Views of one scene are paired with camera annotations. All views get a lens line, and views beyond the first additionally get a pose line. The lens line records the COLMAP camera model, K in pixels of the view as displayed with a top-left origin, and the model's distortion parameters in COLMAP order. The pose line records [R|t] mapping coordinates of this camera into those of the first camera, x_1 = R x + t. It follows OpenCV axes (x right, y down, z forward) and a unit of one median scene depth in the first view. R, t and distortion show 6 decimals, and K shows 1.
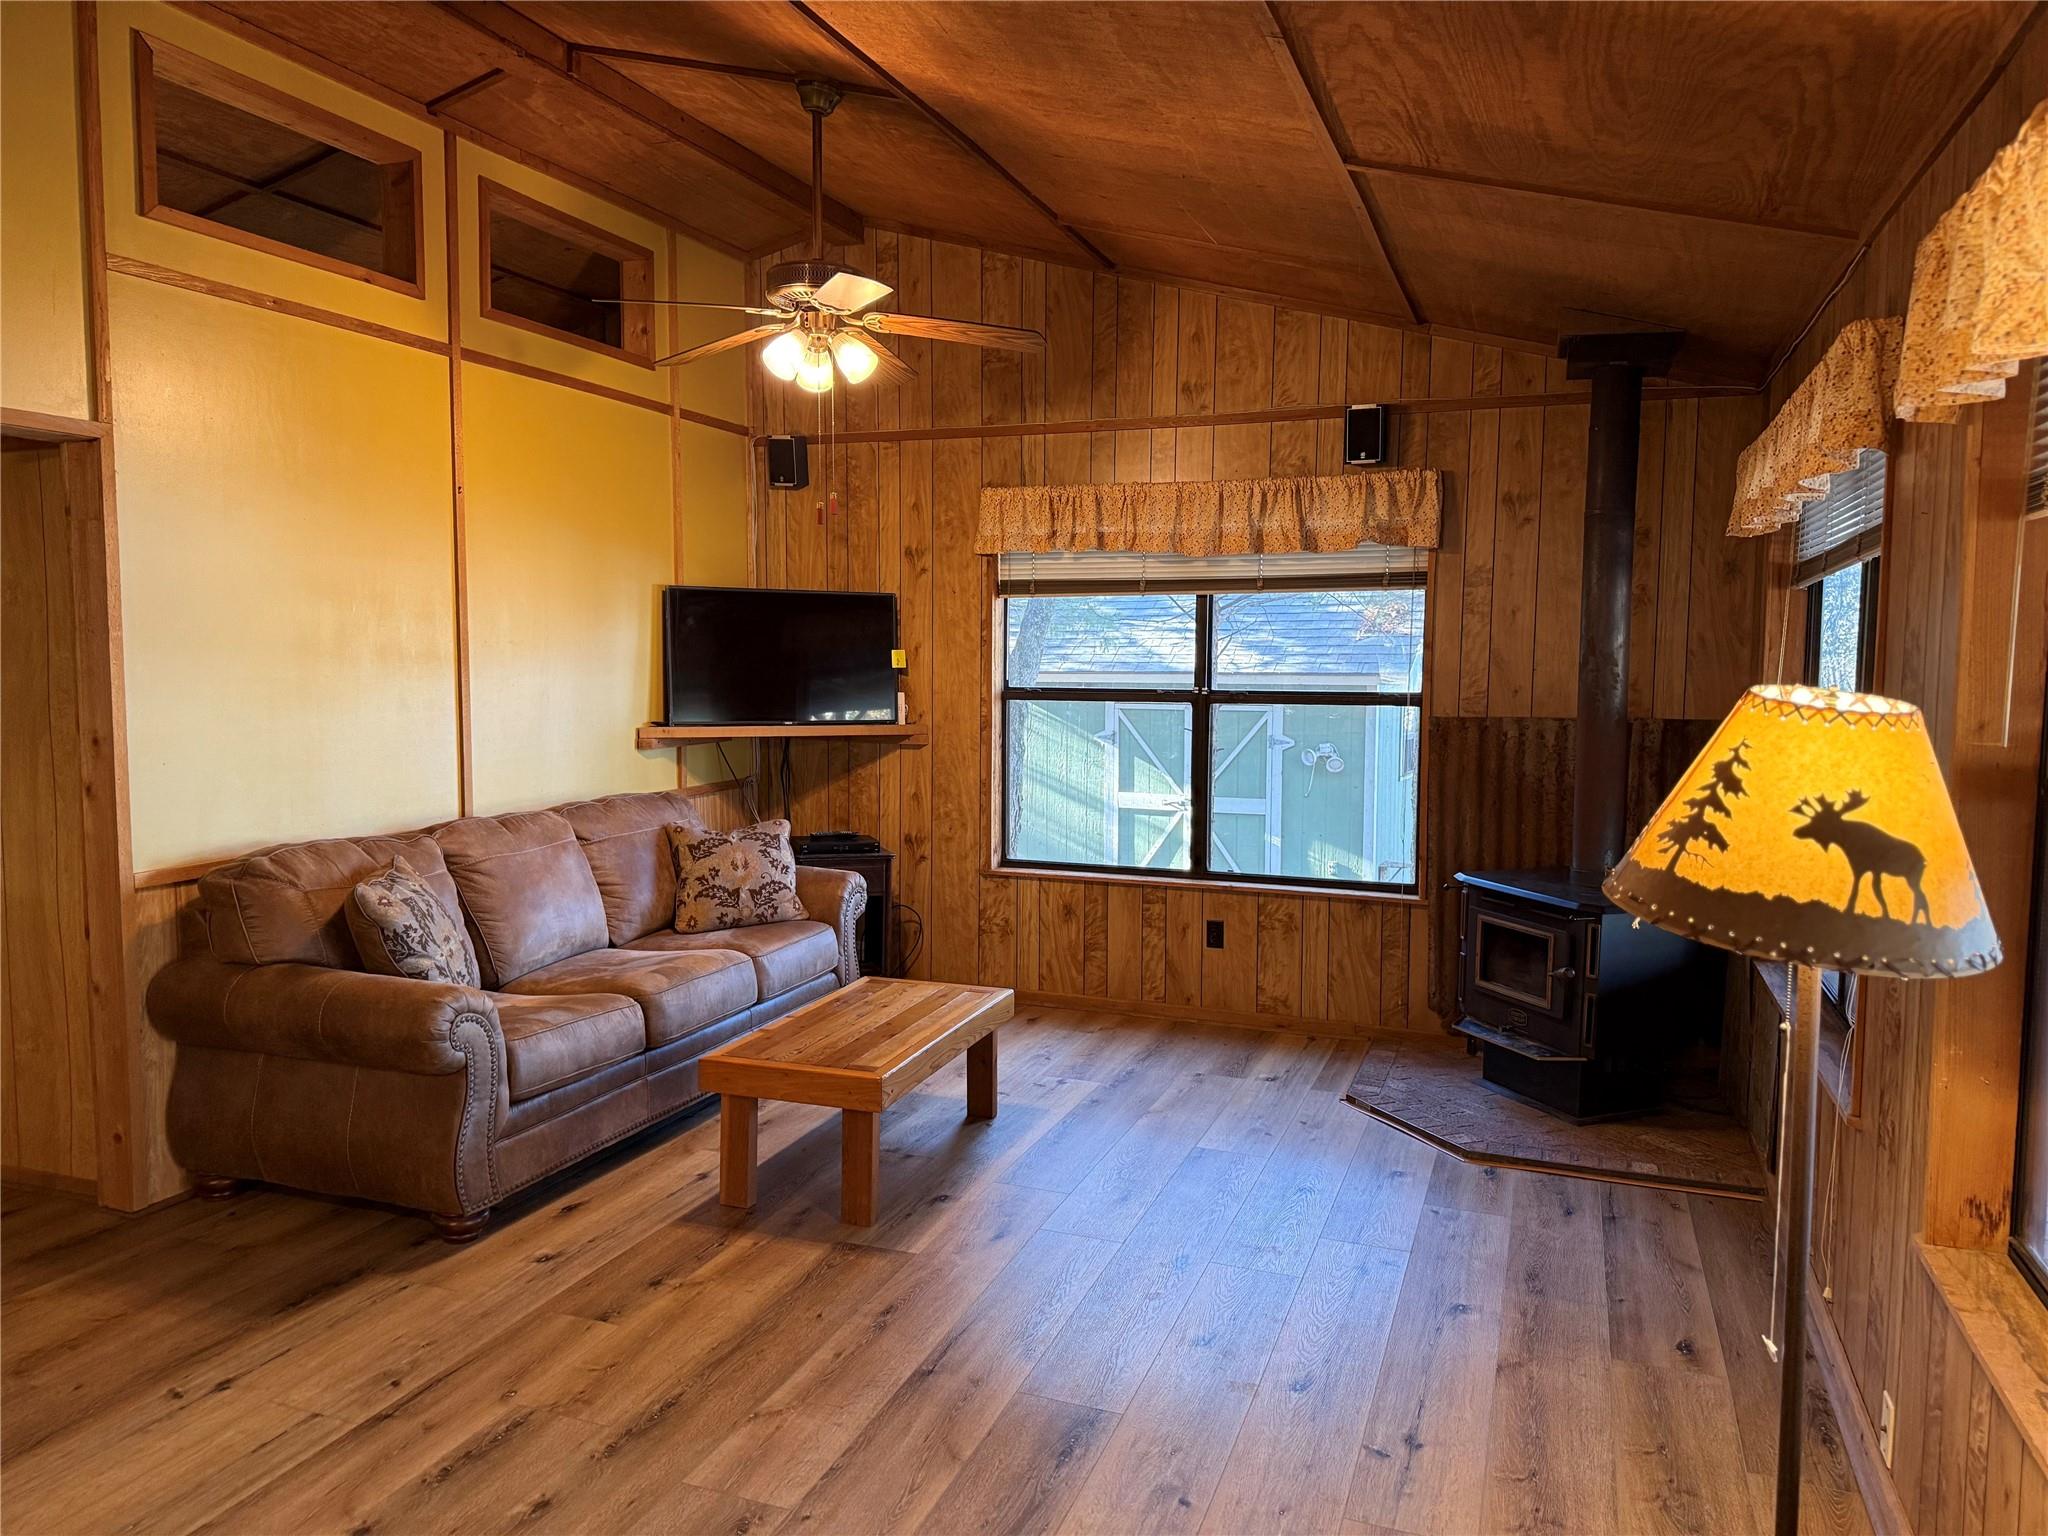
lens RADIAL K [[1440.1, 0, 1029.0], [0, 1440.1, 771.5], [0, 0, 1]] dist [0.115806, -0.164567]
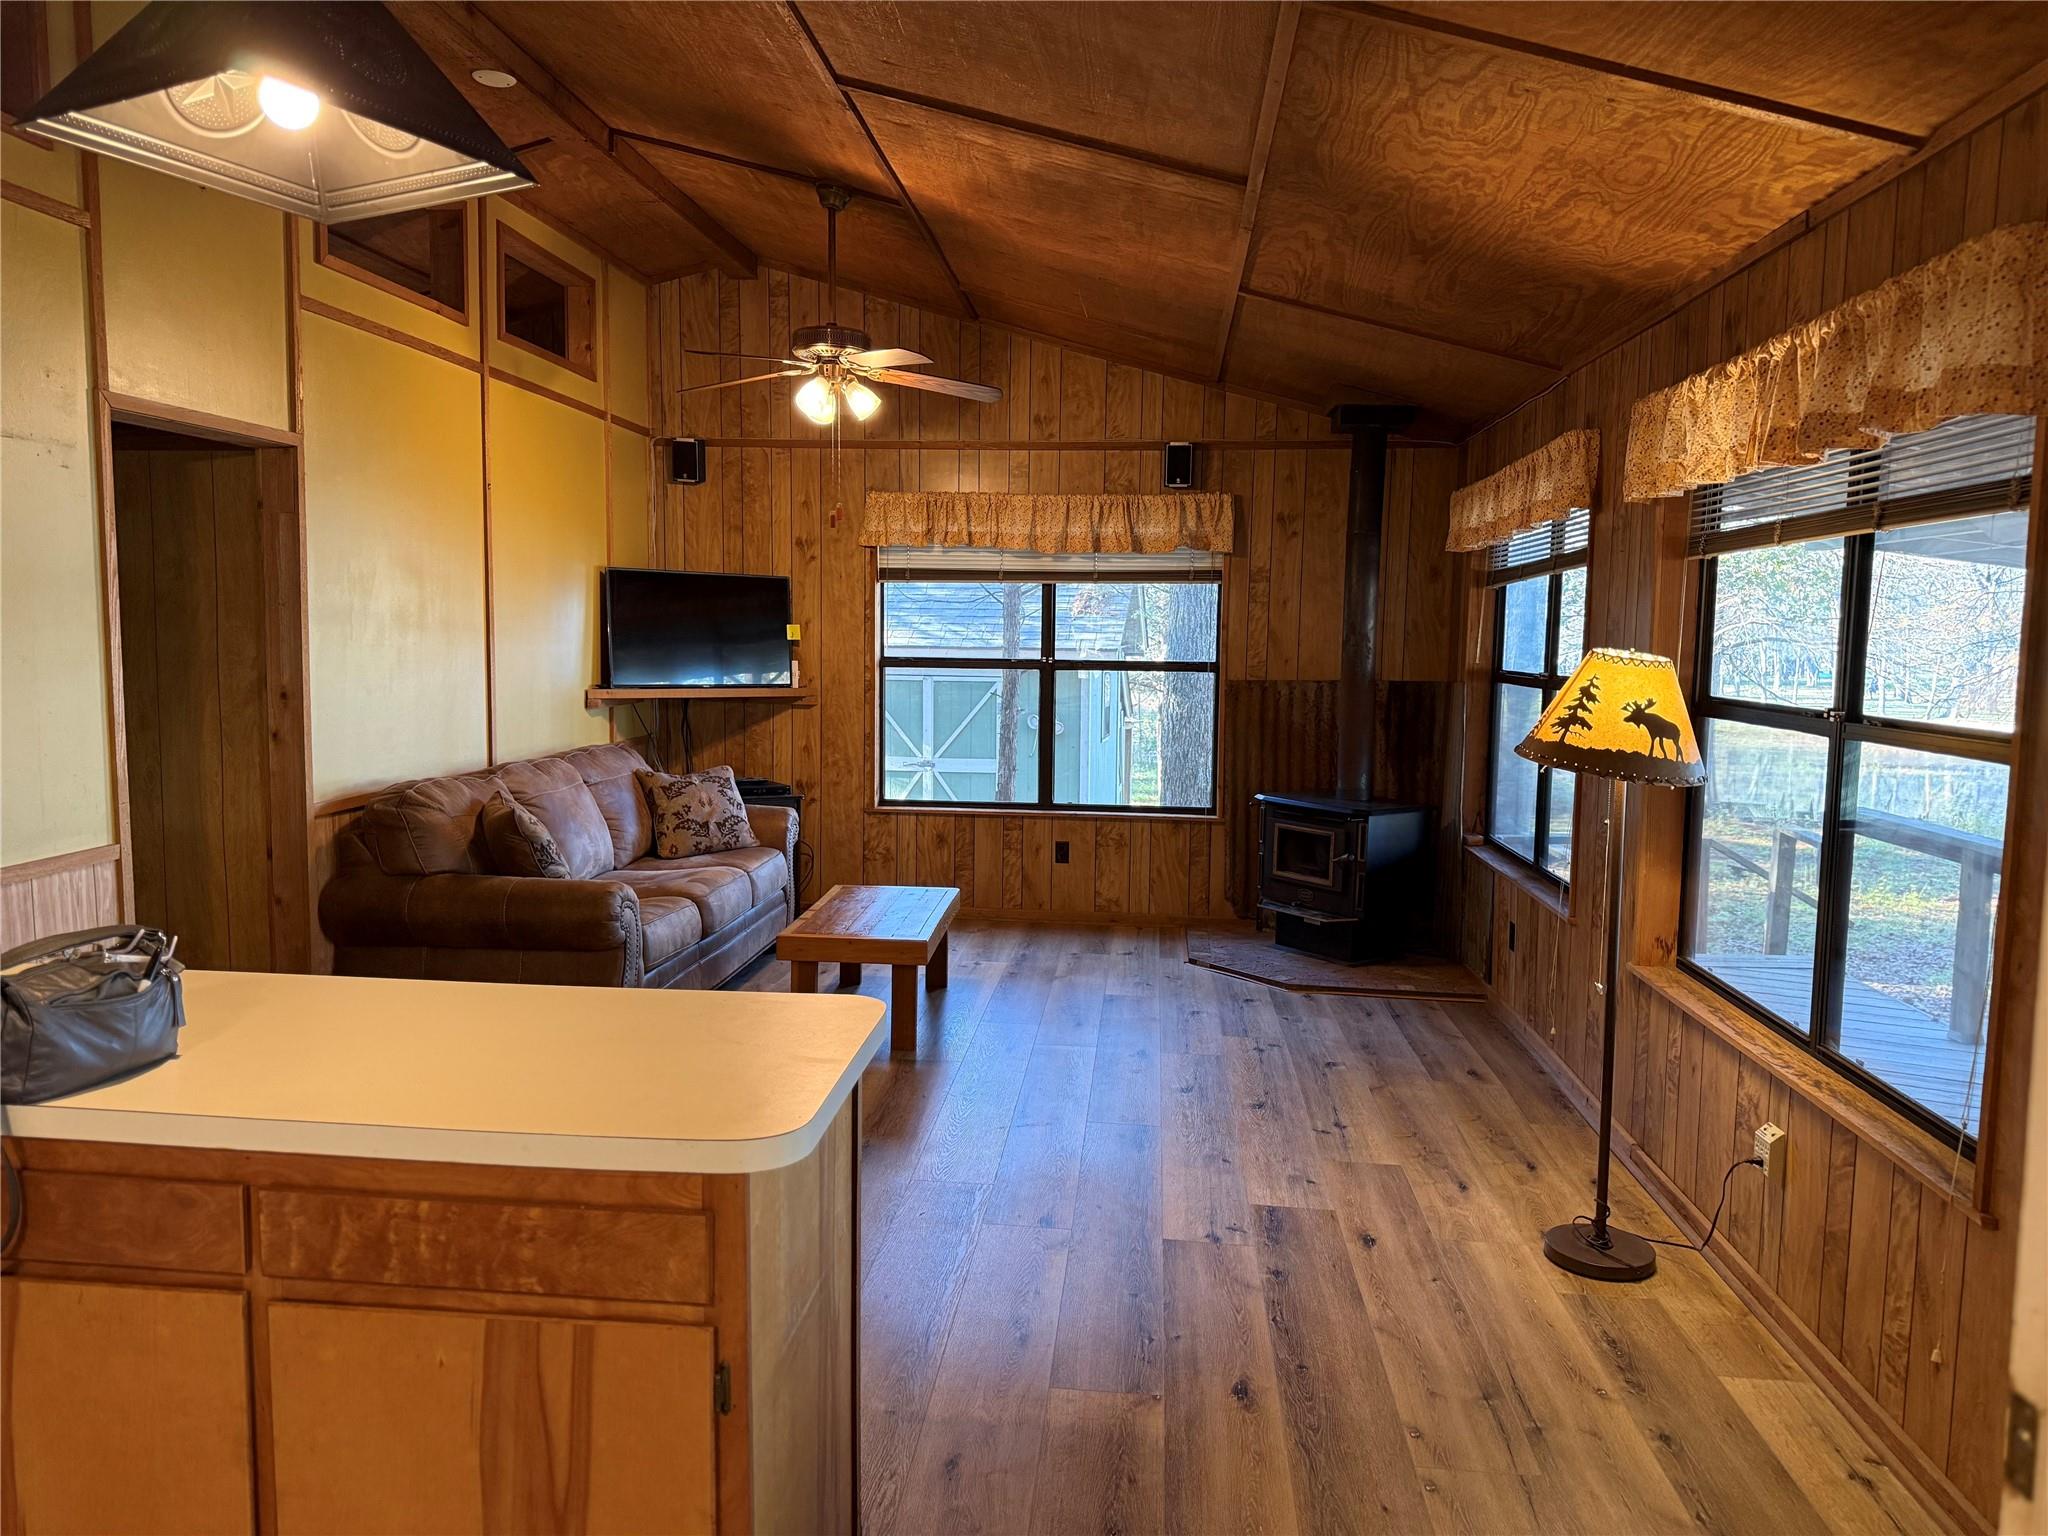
lens RADIAL K [[1440.1, 0, 1029.0], [0, 1440.1, 771.5], [0, 0, 1]] dist [0.115806, -0.164567]
pose [[0.964484, -0.017506, 0.263562, -0.248465], [0.013309, 0.999755, 0.017701, 0.020310], [-0.263807, -0.013565, 0.964480, -0.227921]]
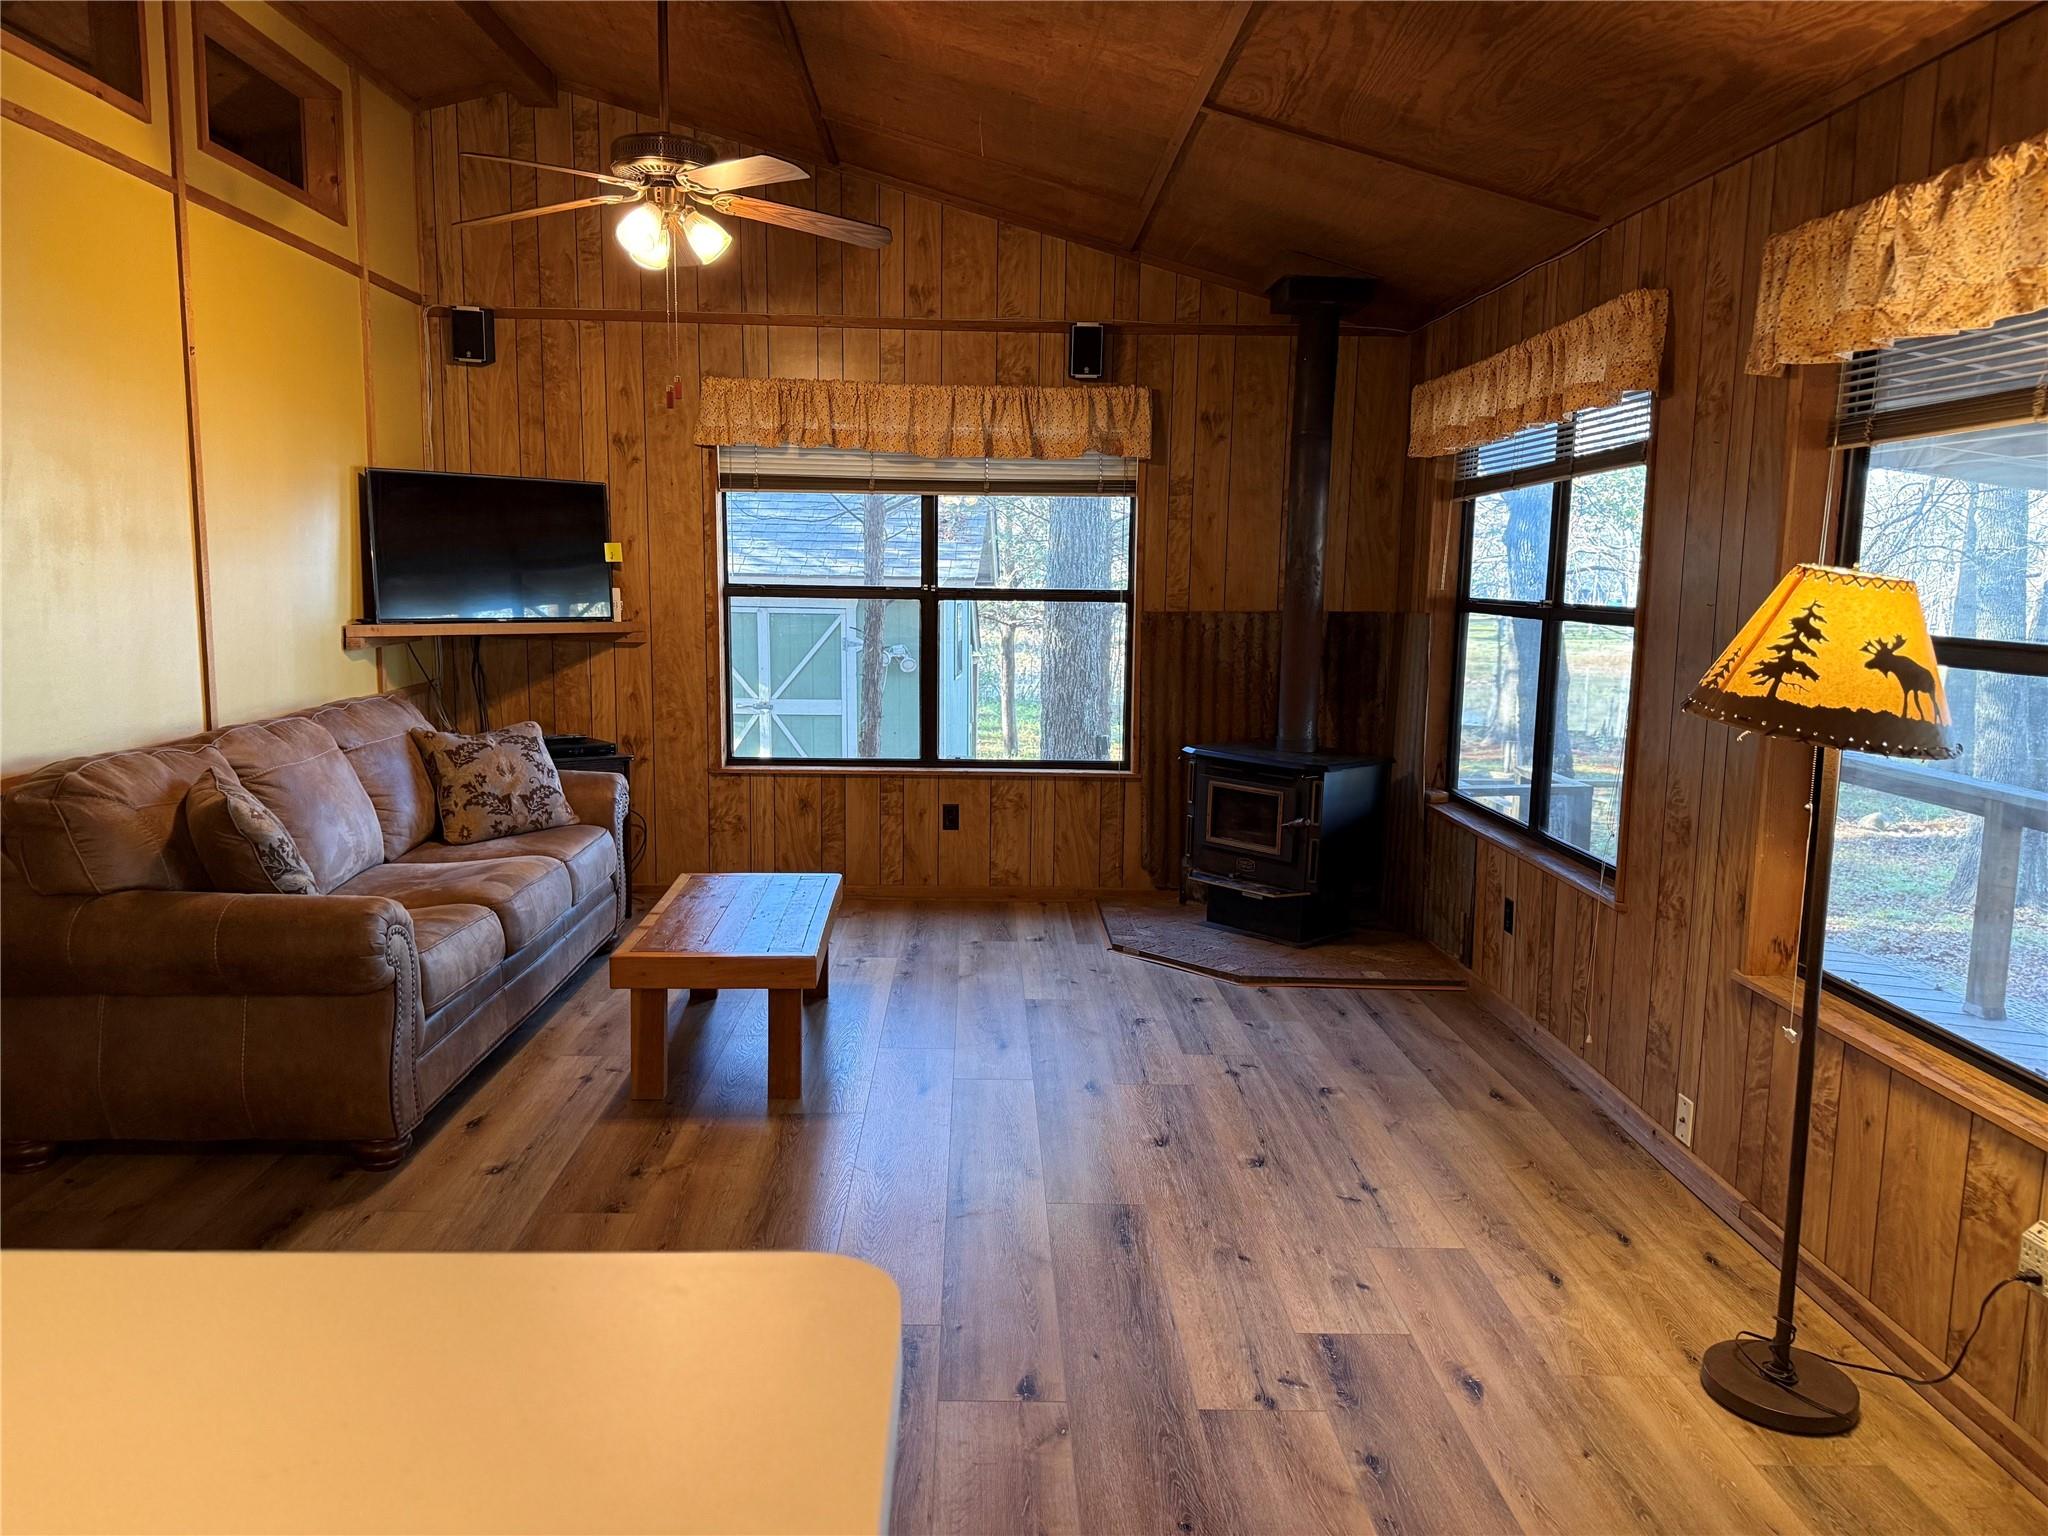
lens RADIAL K [[1440.1, 0, 1029.0], [0, 1440.1, 771.5], [0, 0, 1]] dist [0.115806, -0.164567]
pose [[0.924011, -0.046323, 0.379550, -0.237012], [0.022483, 0.997499, 0.067007, 0.009372], [-0.381705, -0.053382, 0.922741, -0.005673]]
